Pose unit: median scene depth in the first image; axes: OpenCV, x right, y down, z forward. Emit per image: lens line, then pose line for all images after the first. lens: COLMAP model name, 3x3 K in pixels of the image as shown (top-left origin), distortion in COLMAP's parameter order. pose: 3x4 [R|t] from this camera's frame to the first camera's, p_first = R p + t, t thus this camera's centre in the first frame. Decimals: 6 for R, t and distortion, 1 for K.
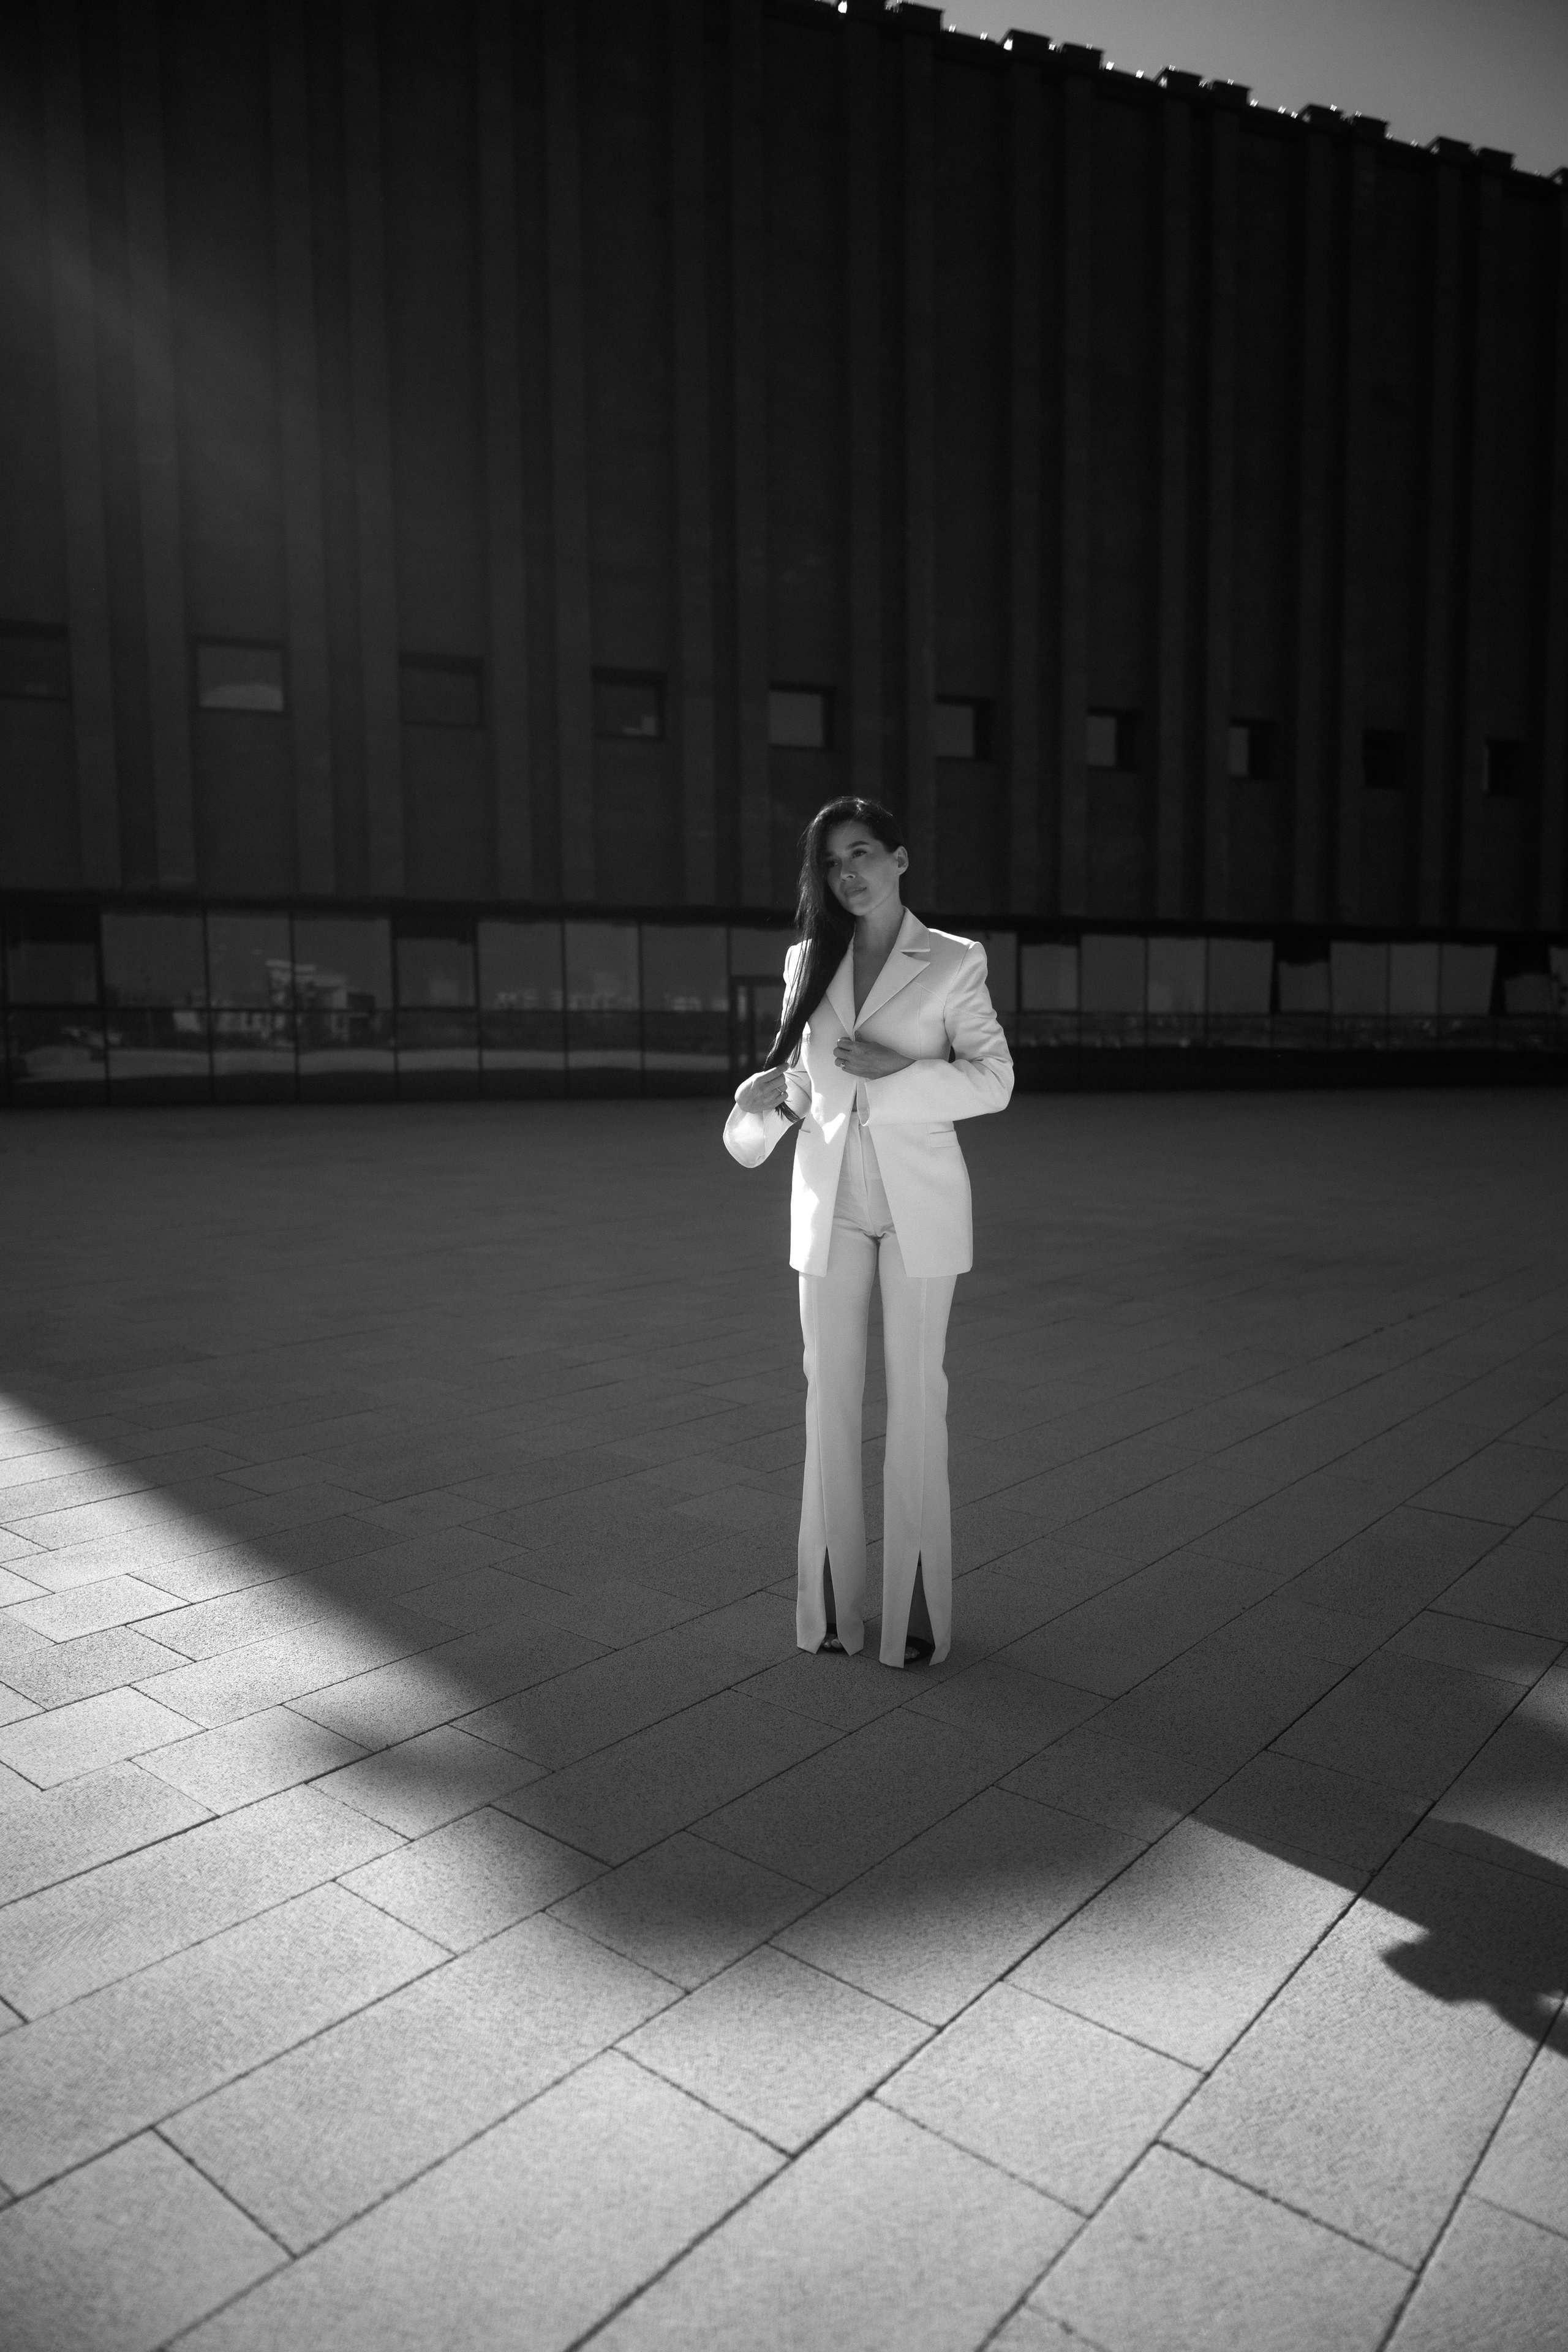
lens RADIAL K [[1554.1, 0, 789.9], [0, 1554.1, 1234.0], [0, 0, 1]] dist [-0.026503, -0.003553]
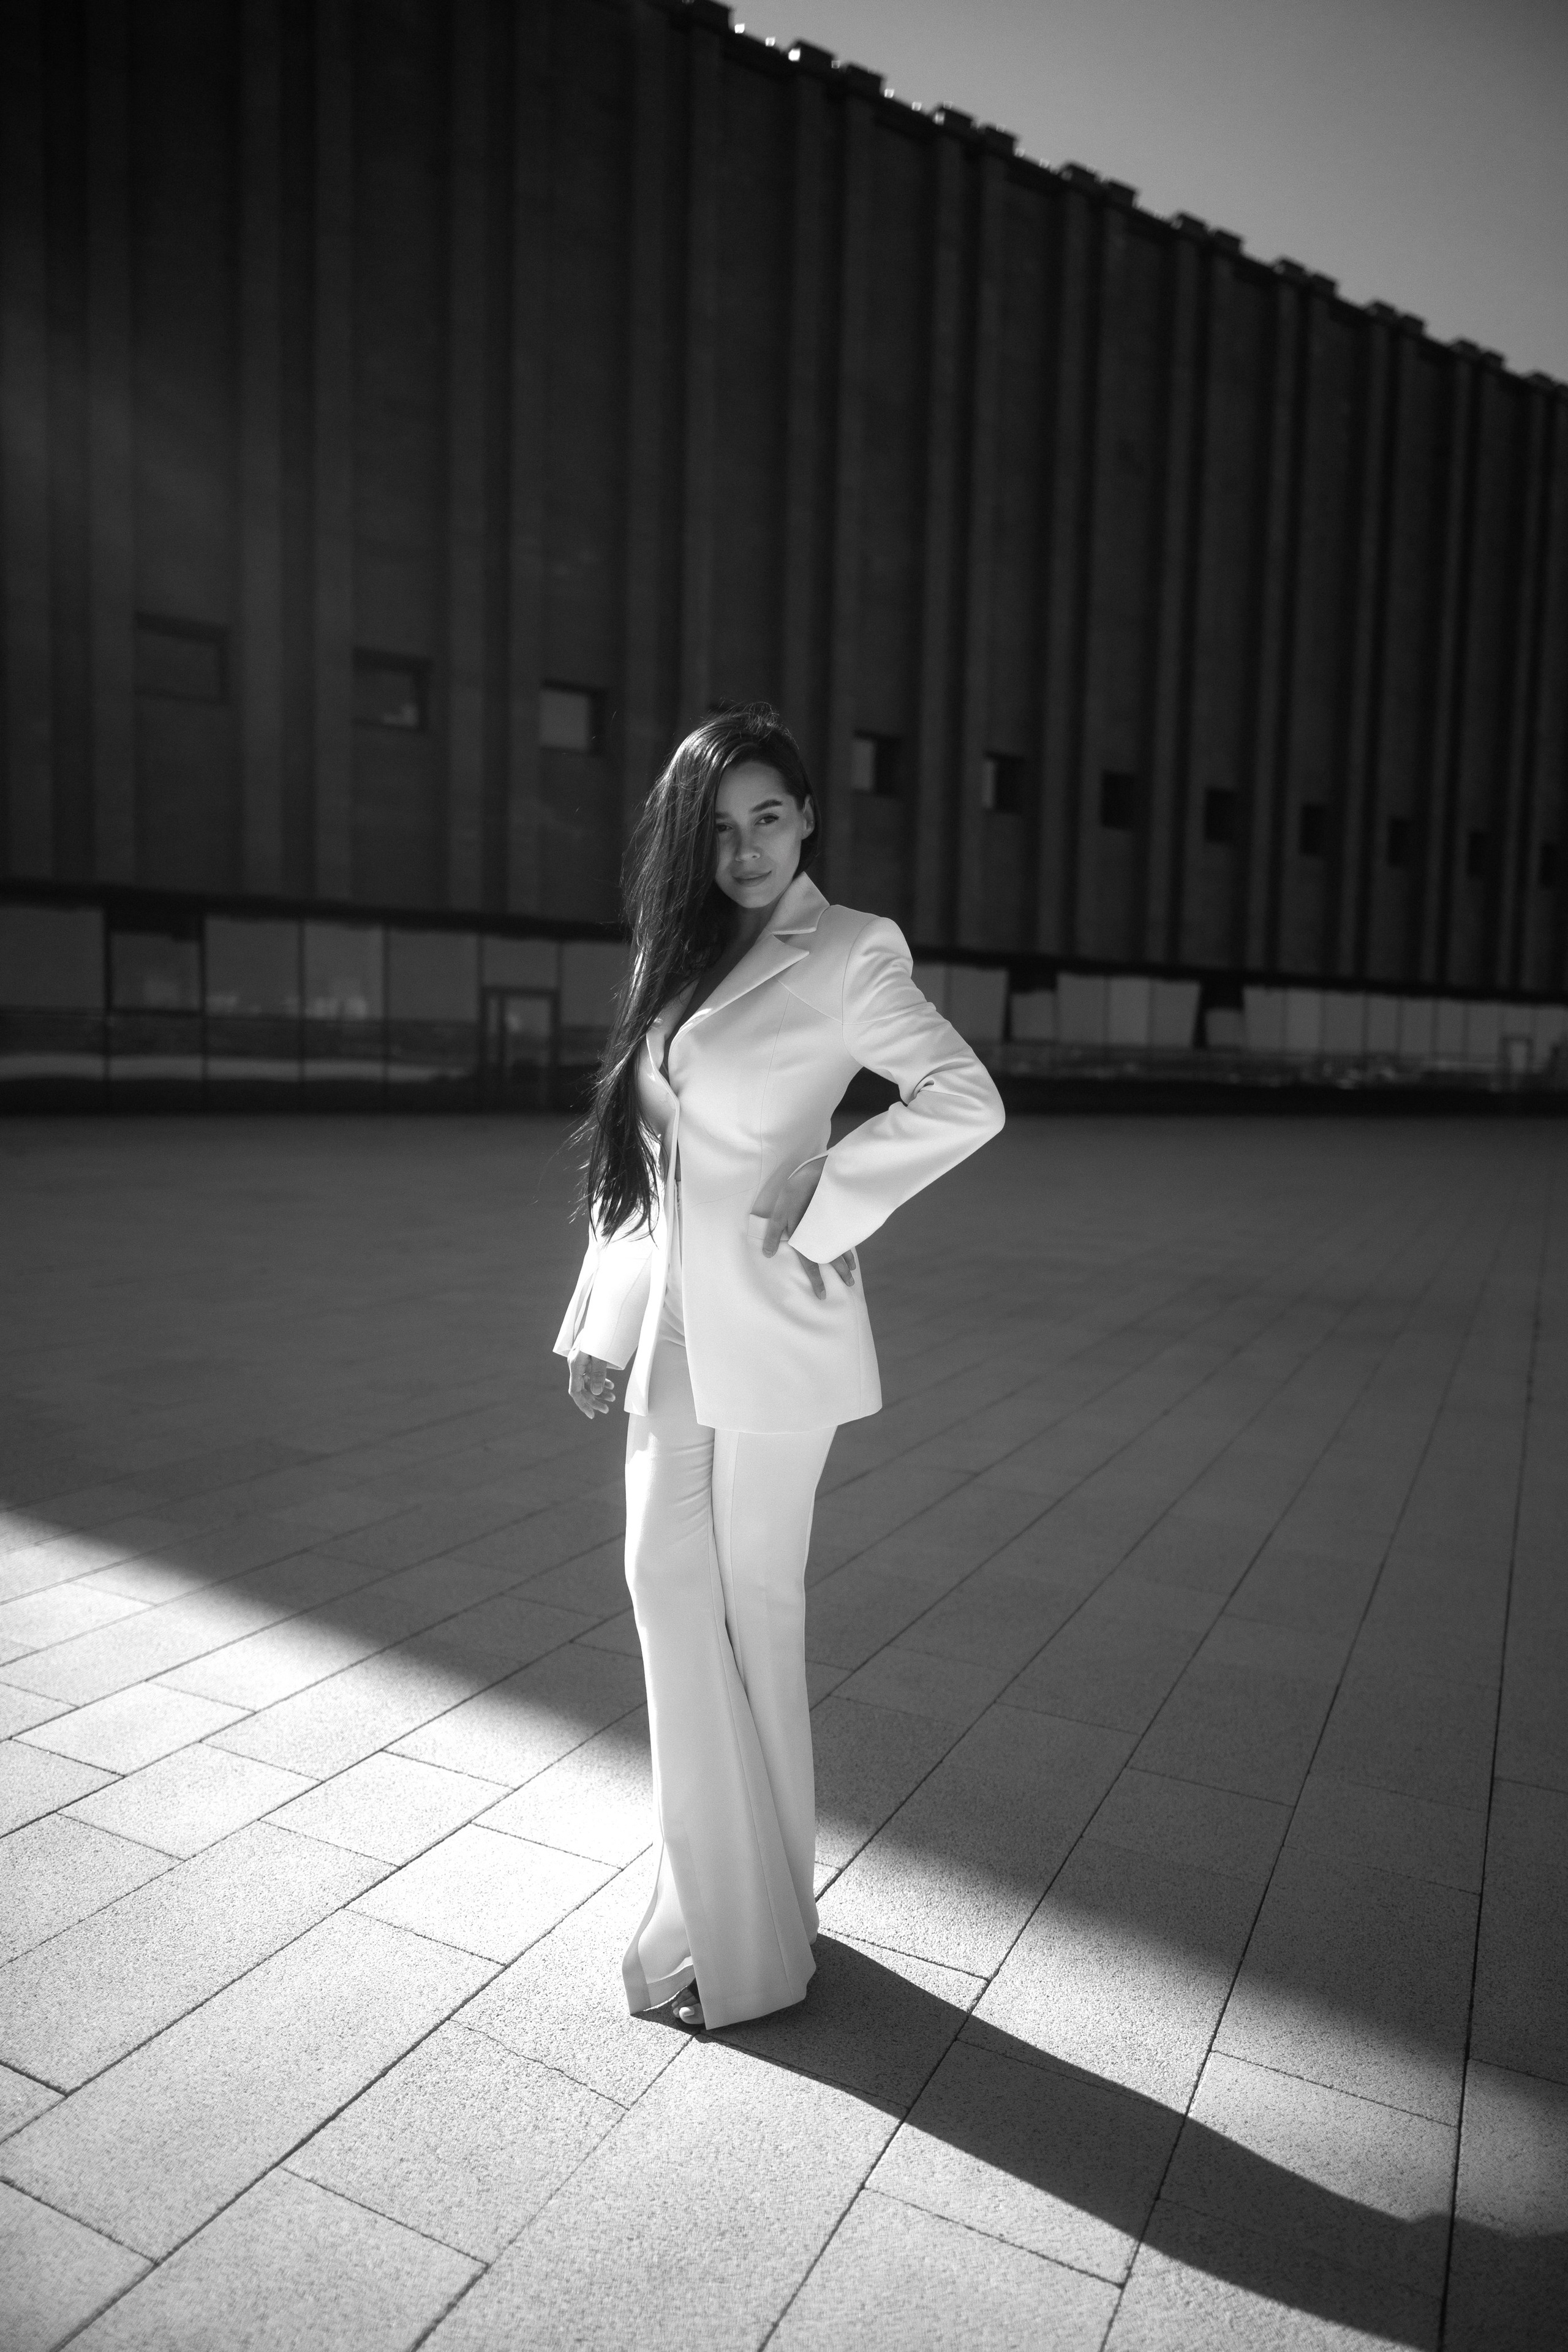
lens RADIAL K [[1554.1, 0, 789.9], [0, 1554.1, 1234.0], [0, 0, 1]] dist [-0.026503, -0.003553]
pose [[0.971565, -0.000617, 0.236771, -0.089834], [0.002741, 0.999959, -0.008640, -0.007584], [-0.236756, 0.009043, 0.971527, 0.045081]]
